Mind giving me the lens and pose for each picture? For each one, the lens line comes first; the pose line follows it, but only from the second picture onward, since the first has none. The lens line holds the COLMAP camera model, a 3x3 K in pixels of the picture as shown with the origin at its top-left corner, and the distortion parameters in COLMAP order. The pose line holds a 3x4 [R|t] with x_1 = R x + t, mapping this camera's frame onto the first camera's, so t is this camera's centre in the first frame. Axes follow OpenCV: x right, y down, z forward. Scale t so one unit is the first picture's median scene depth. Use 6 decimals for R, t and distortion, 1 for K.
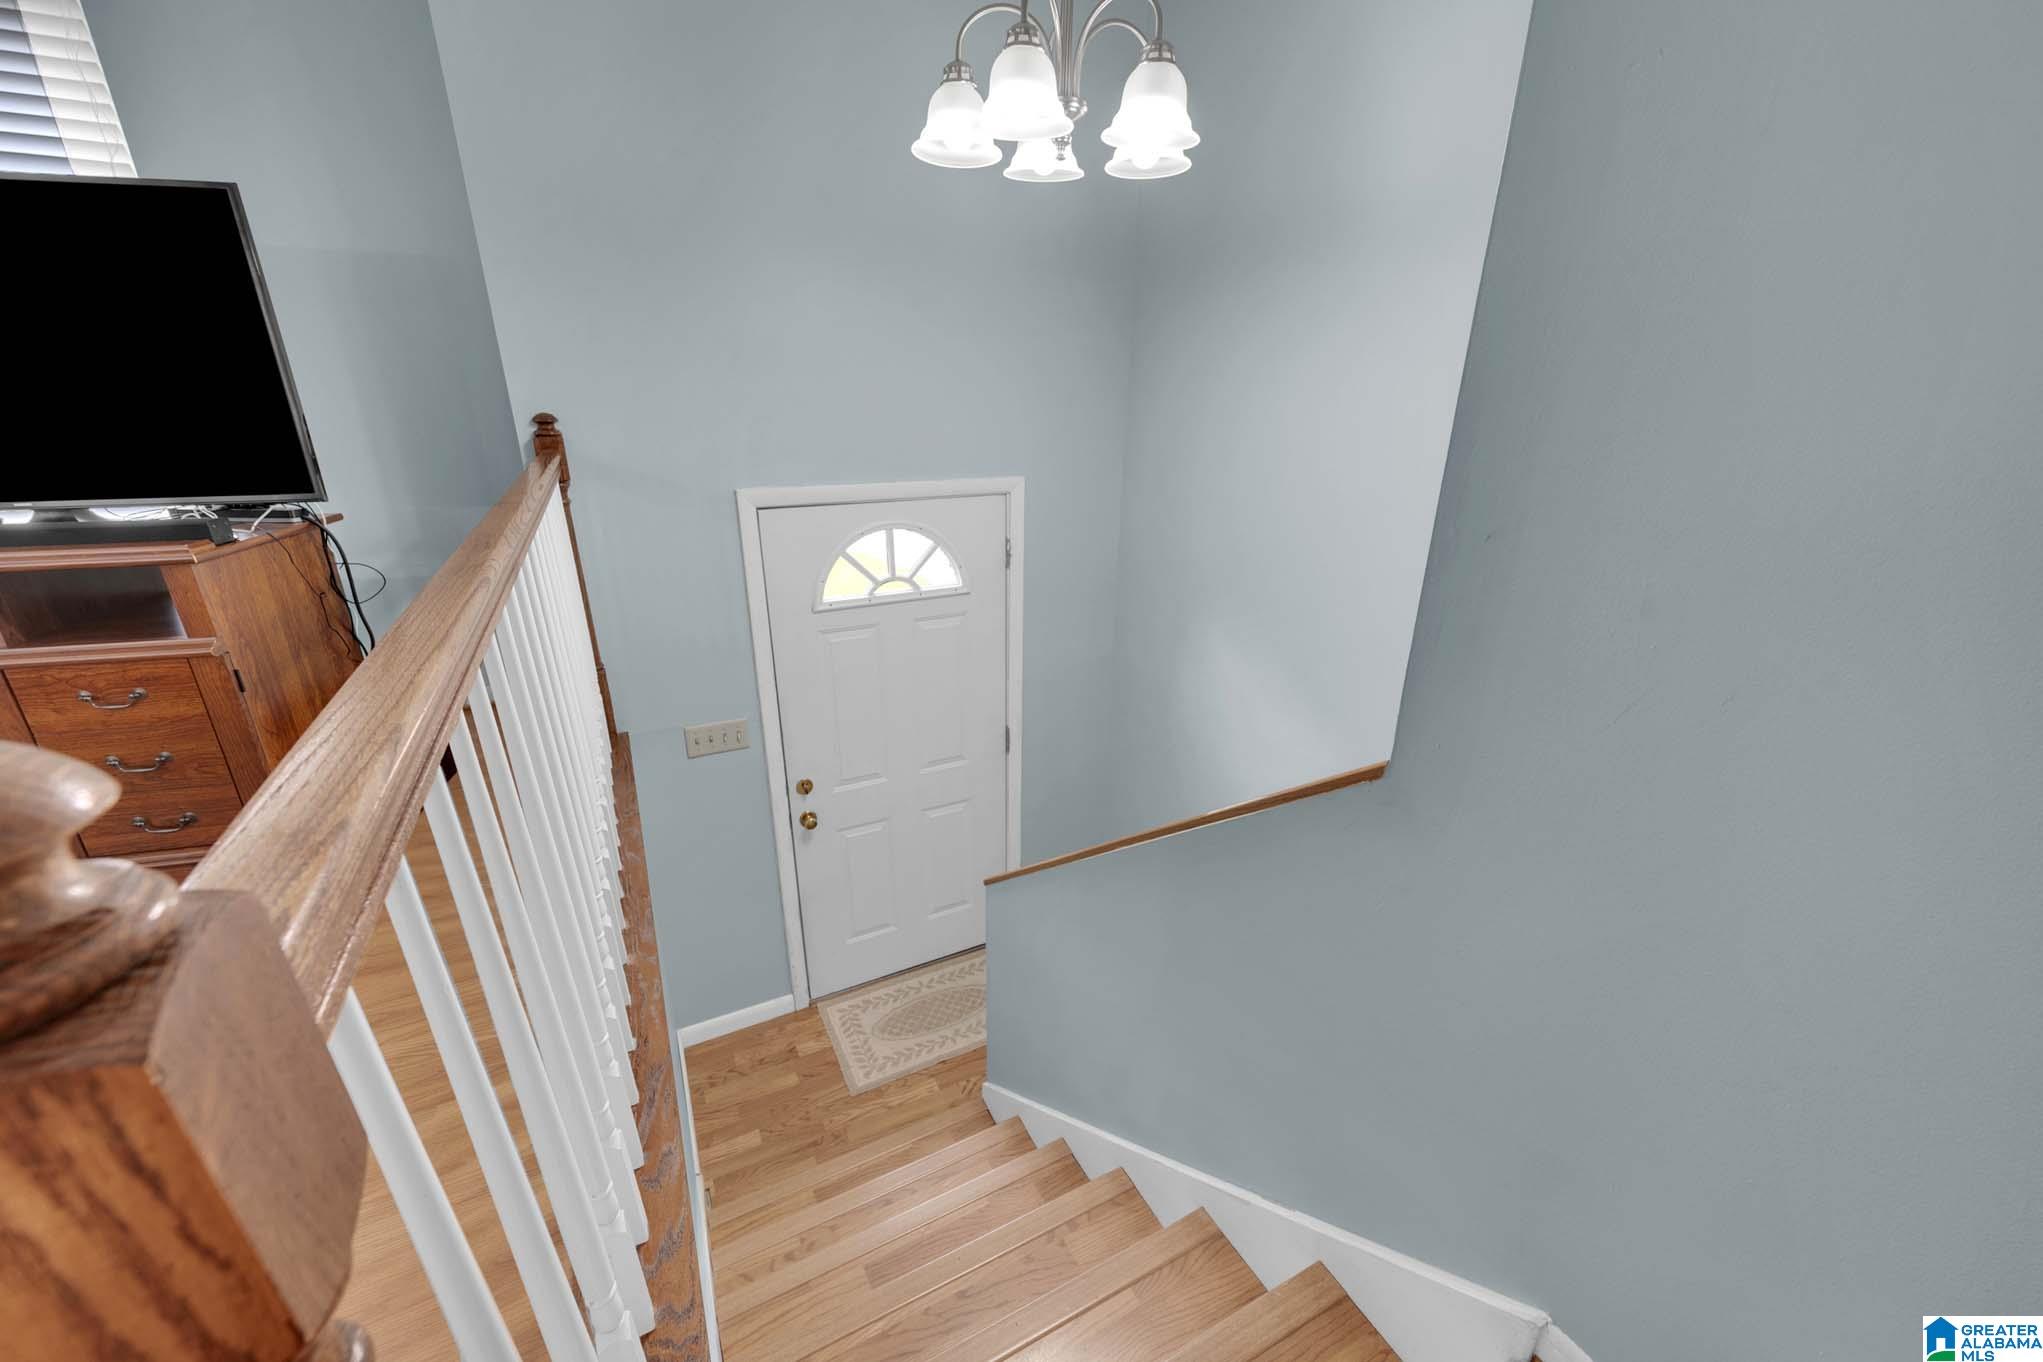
lens RADIAL K [[809.1, 0, 1021.5], [0, 809.1, 681.0], [0, 0, 1]] dist [0.004527, 0.000189]
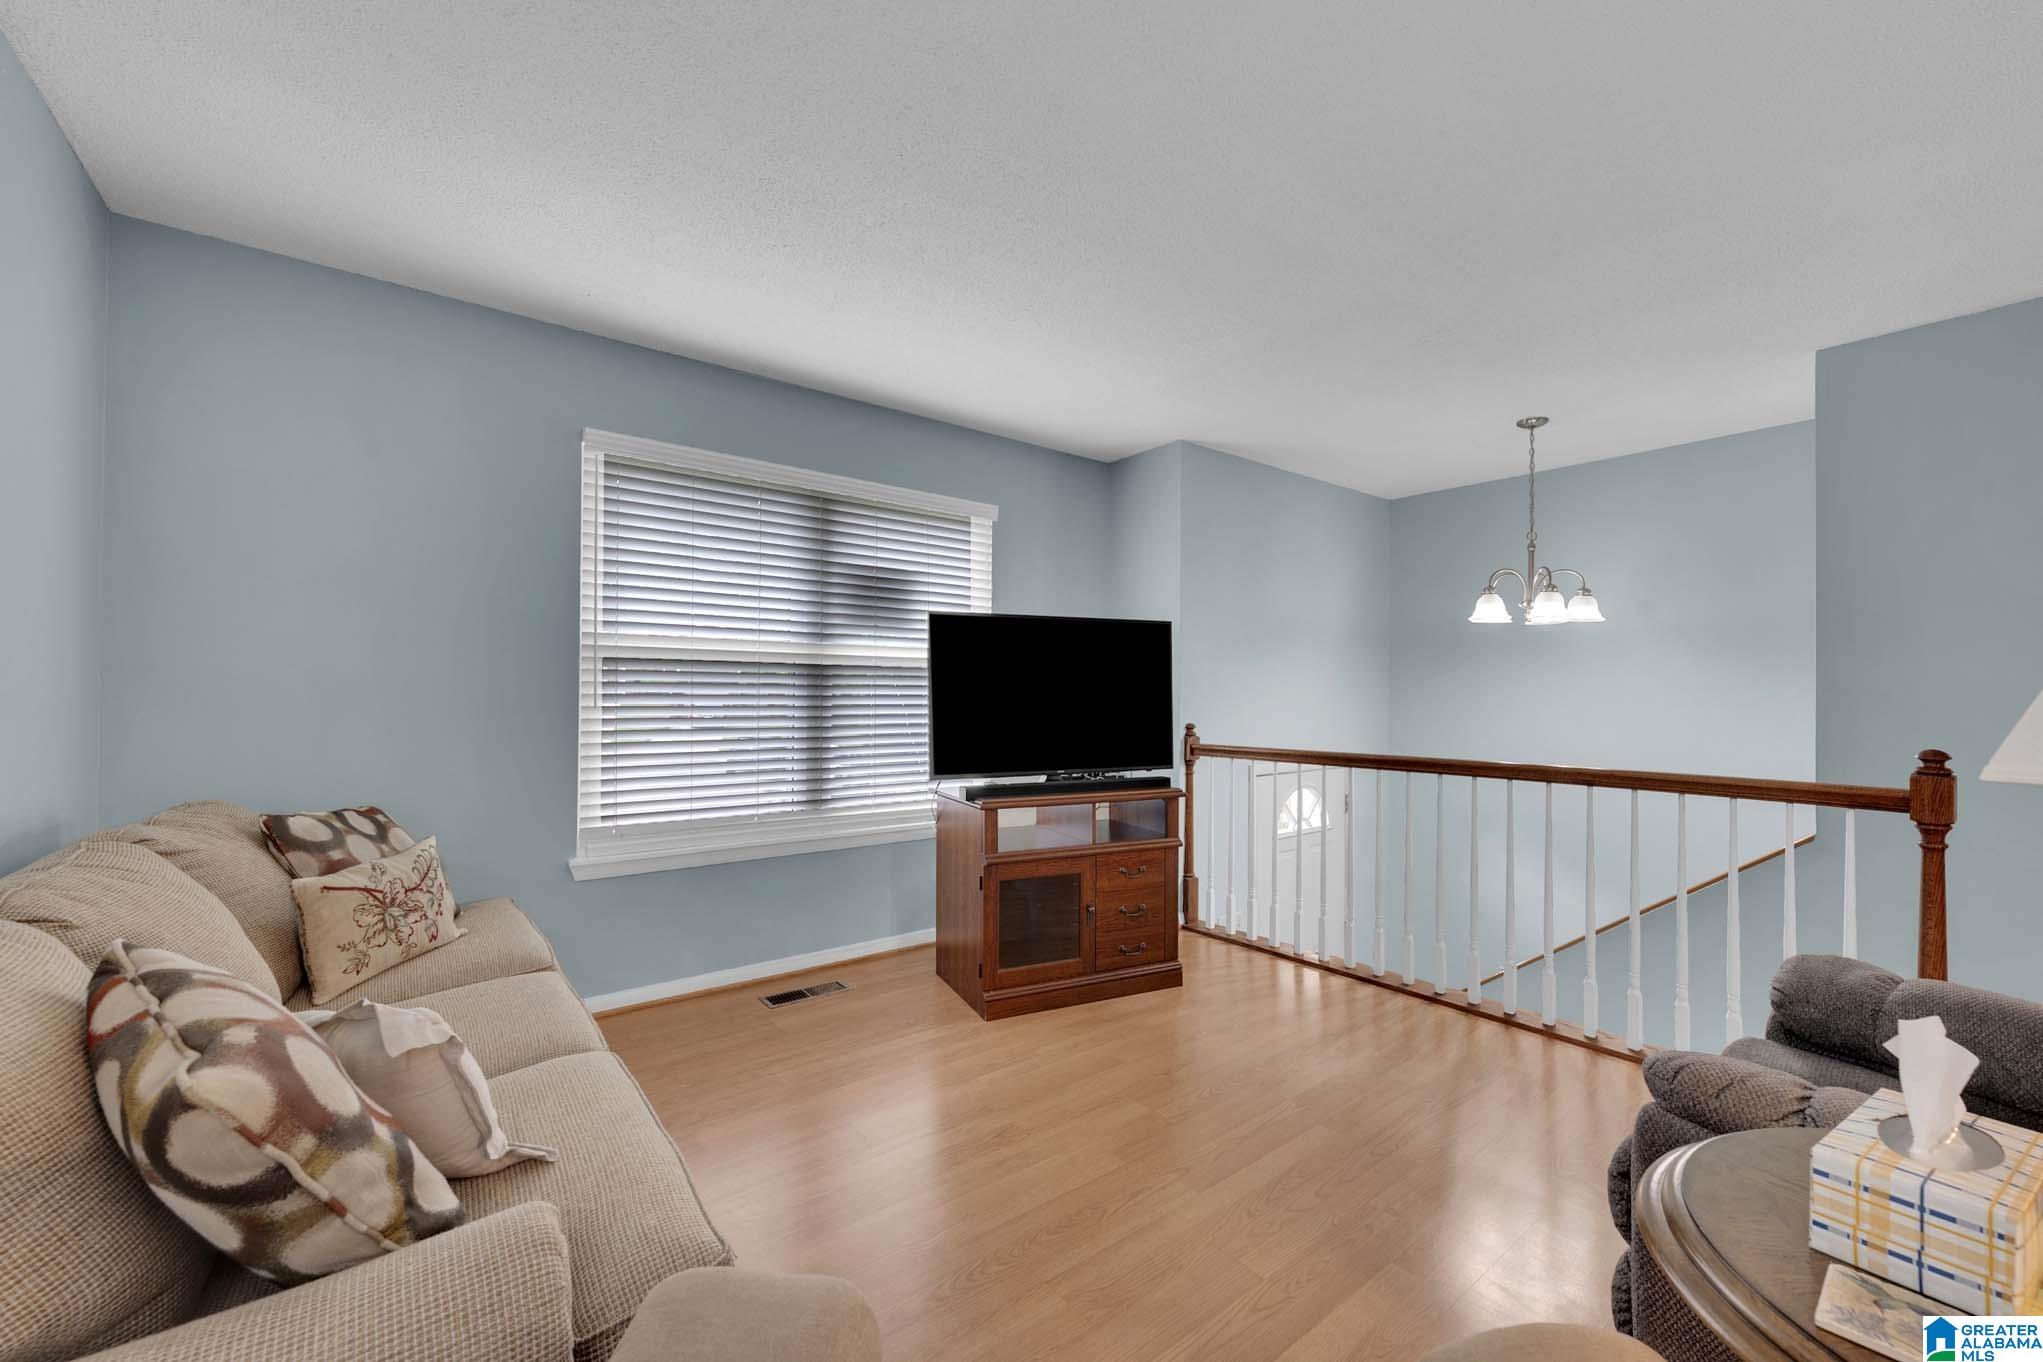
lens RADIAL K [[809.1, 0, 1021.5], [0, 809.1, 681.0], [0, 0, 1]] dist [0.004527, 0.000189]
pose [[0.988028, -0.009226, 0.154001, -1.660646], [0.064476, 0.931549, -0.357854, 0.266831], [-0.140158, 0.363499, 0.920991, -0.873087]]
